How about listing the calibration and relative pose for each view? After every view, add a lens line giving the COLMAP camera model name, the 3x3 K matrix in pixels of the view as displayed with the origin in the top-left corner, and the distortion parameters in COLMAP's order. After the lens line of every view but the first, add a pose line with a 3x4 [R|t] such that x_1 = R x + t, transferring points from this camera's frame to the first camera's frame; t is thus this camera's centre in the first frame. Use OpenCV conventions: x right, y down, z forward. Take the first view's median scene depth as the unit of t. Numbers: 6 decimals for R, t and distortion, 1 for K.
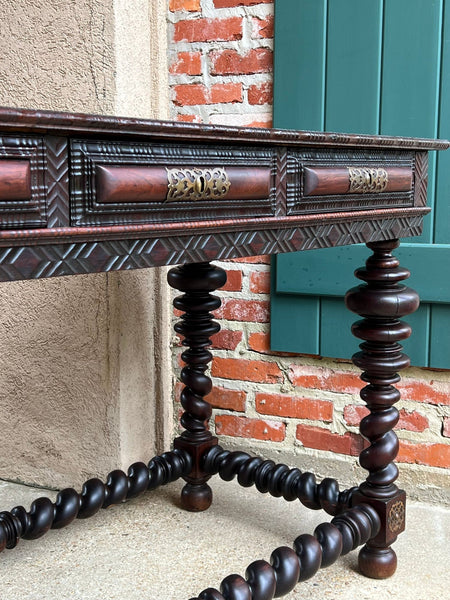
lens RADIAL K [[818.6, 0, 227.4], [0, 818.6, 299.2], [0, 0, 1]] dist [0.208350, -0.694282]
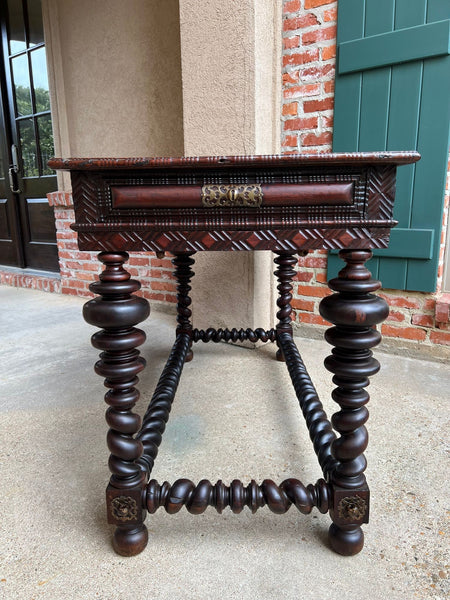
lens RADIAL K [[452.0, 0, 224.8], [0, 452.0, 303.5], [0, 0, 1]] dist [0.069348, -0.081533]
pose [[0.980621, 0.027326, -0.193997, 0.023752], [-0.011877, 0.996696, 0.080356, 0.028506], [0.195552, -0.076494, 0.977705, -0.171395]]
